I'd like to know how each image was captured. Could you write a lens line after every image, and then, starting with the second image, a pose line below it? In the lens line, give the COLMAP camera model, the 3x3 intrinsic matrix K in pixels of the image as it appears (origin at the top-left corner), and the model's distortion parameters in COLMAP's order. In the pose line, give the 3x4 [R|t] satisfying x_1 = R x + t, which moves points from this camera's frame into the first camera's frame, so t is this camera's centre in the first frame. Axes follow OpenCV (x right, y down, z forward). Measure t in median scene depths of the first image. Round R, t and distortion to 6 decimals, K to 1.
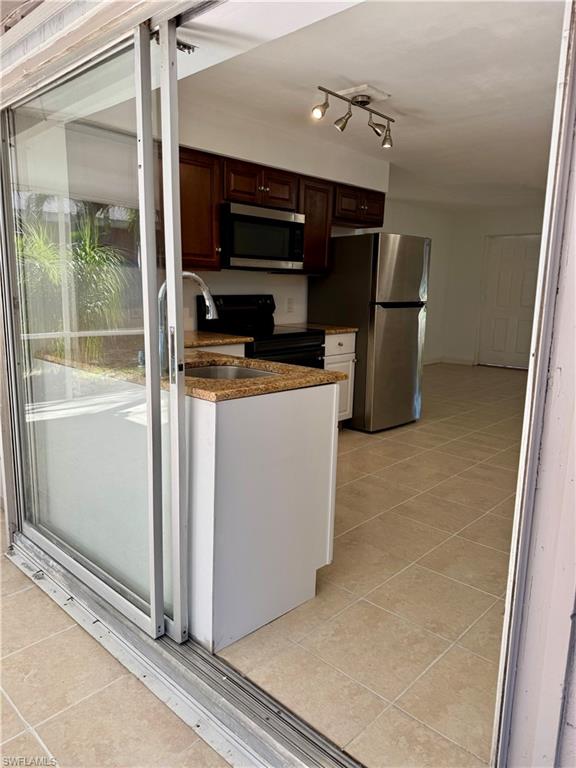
lens RADIAL K [[541.5, 0, 288.0], [0, 541.5, 384.0], [0, 0, 1]] dist [0.077657, -0.105500]
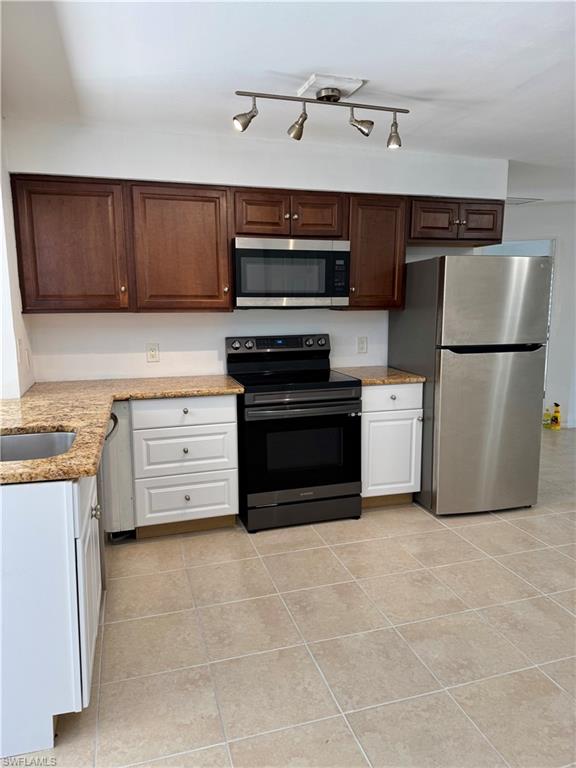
lens RADIAL K [[541.5, 0, 288.0], [0, 541.5, 384.0], [0, 0, 1]] dist [0.077657, -0.105500]
pose [[0.869877, 0.051180, -0.490606, 0.375782], [-0.068120, 0.997537, -0.016719, -0.074552], [0.488542, 0.047963, 0.871221, 0.249312]]
